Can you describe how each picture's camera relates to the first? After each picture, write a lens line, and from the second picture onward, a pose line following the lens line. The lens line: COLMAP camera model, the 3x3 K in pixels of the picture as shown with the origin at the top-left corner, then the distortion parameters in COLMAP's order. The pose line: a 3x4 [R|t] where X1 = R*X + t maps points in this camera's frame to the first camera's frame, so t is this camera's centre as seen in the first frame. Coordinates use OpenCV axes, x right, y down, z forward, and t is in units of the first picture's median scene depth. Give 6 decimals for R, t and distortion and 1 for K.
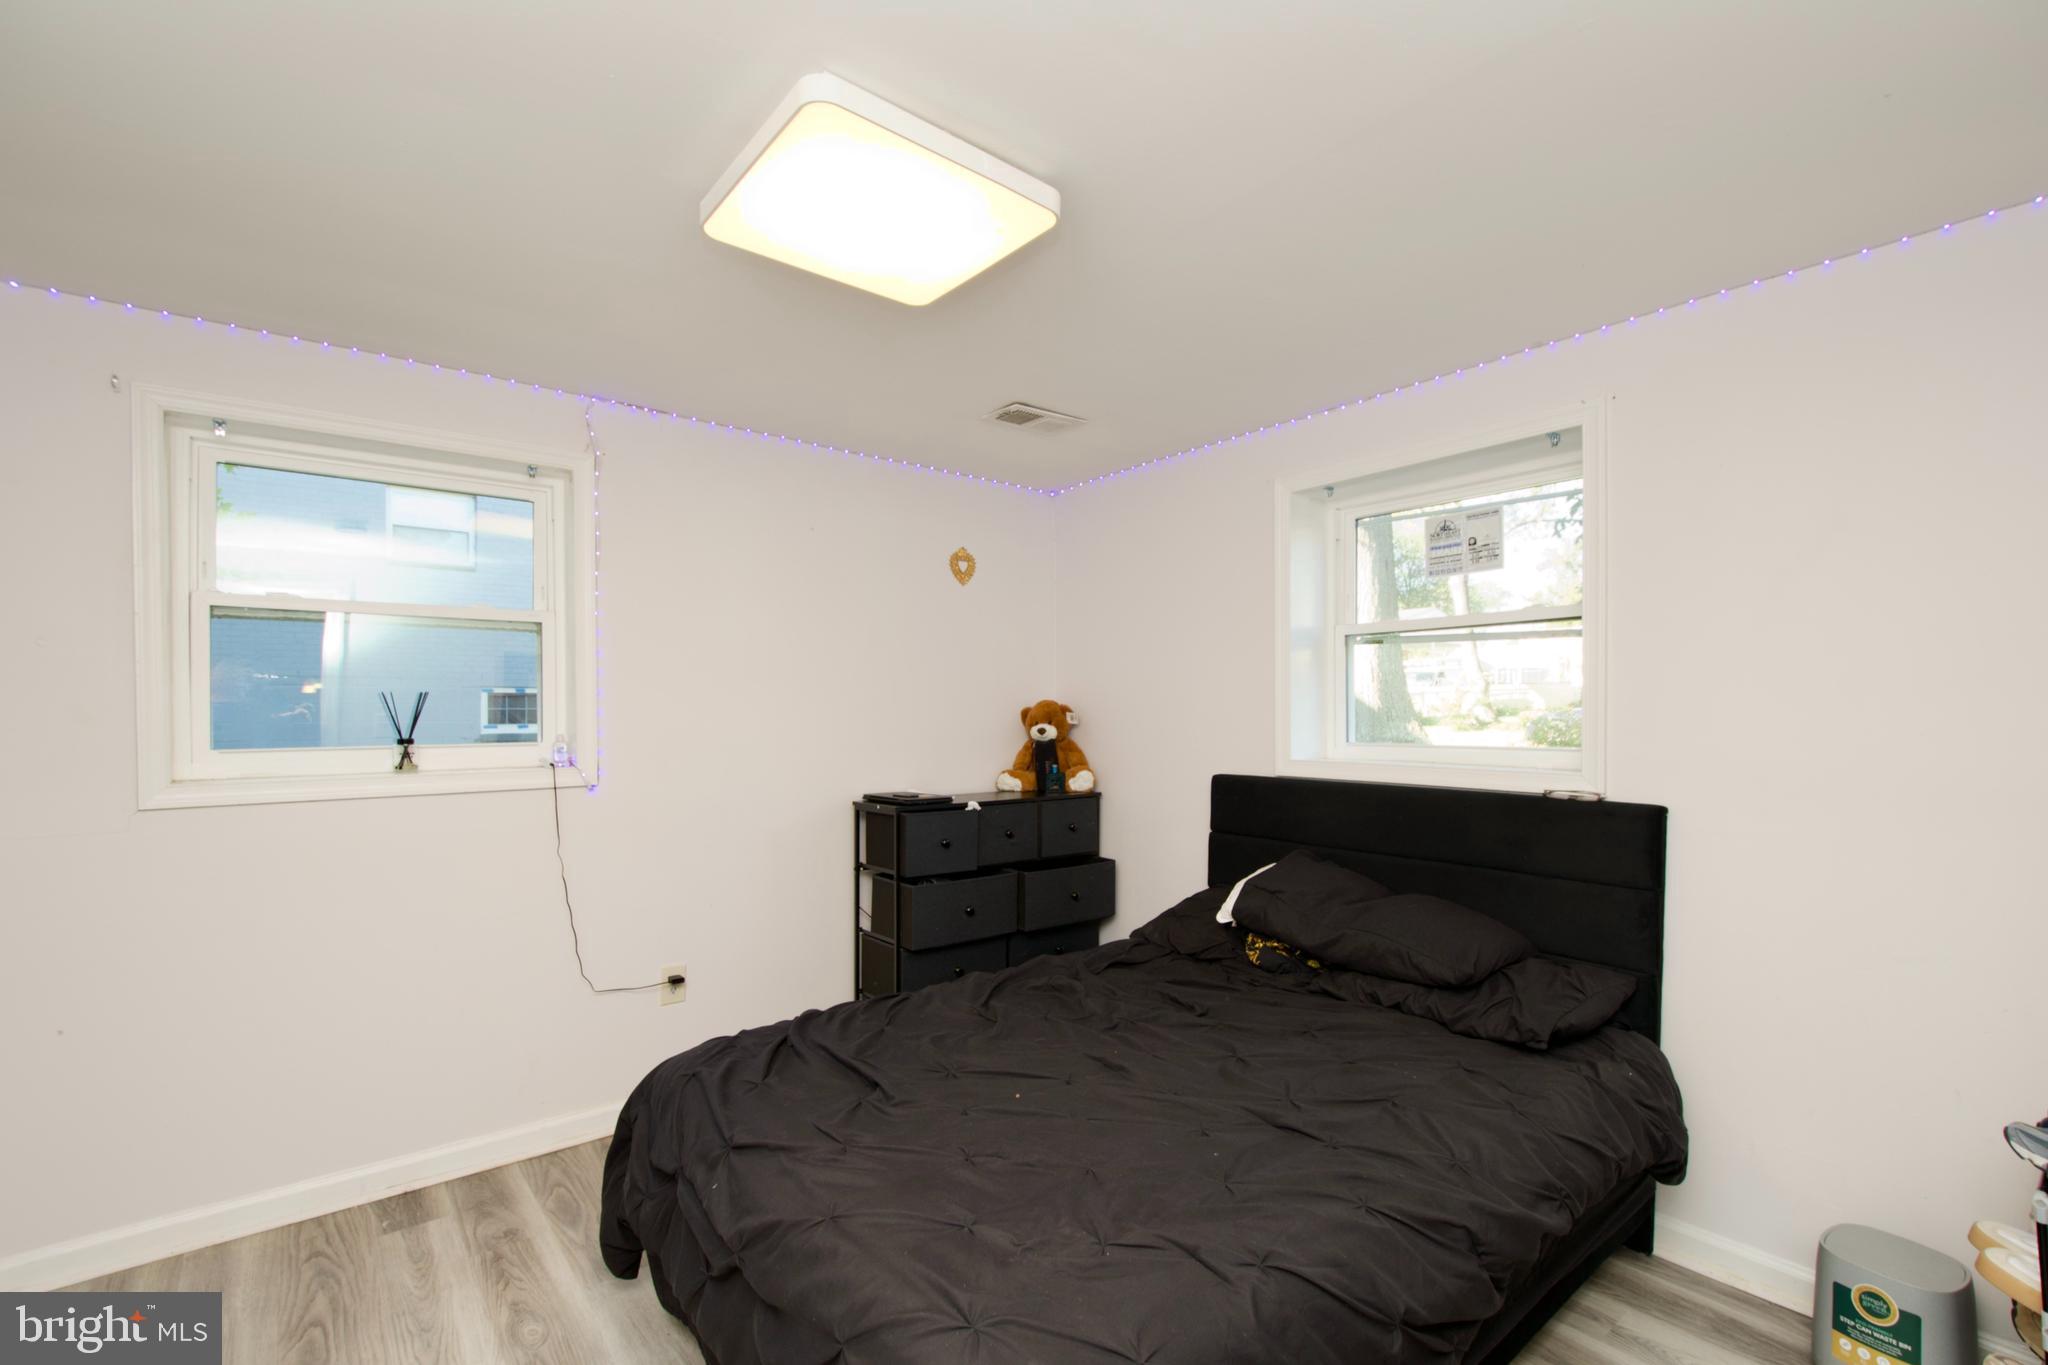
lens RADIAL K [[863.7, 0, 1029.6], [0, 863.7, 717.3], [0, 0, 1]] dist [0.011606, -0.000138]
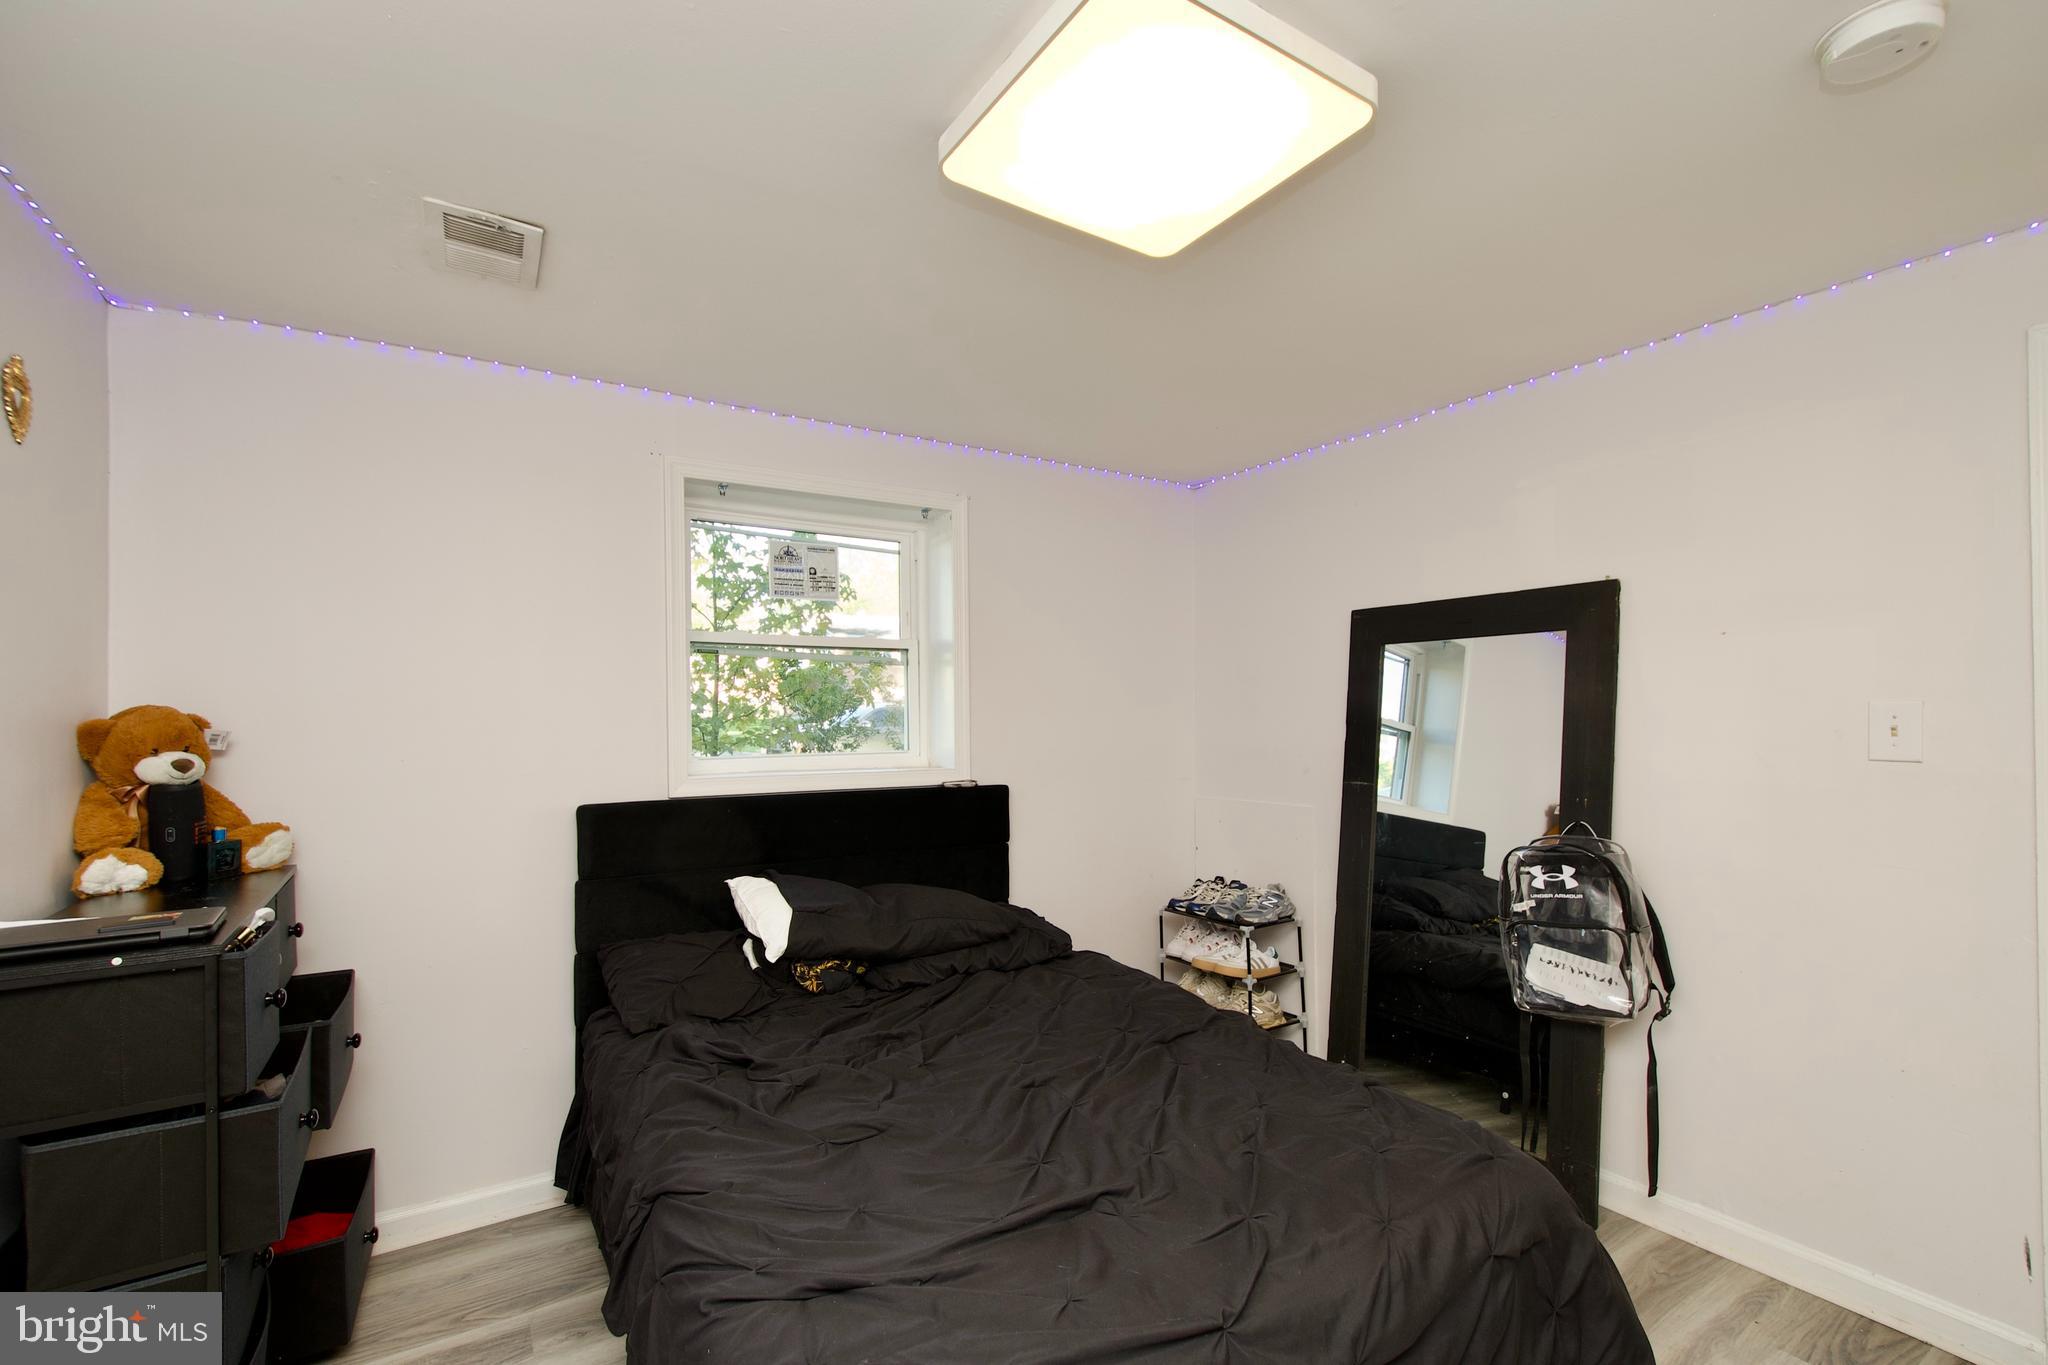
lens RADIAL K [[904.2, 0, 1040.4], [0, 904.2, 713.3], [0, 0, 1]] dist [0.012471, -0.004020]
pose [[0.137630, 0.010208, 0.990431, -0.602893], [0.014318, 0.999822, -0.012294, -0.000939], [-0.990380, 0.015873, 0.137460, 0.549792]]
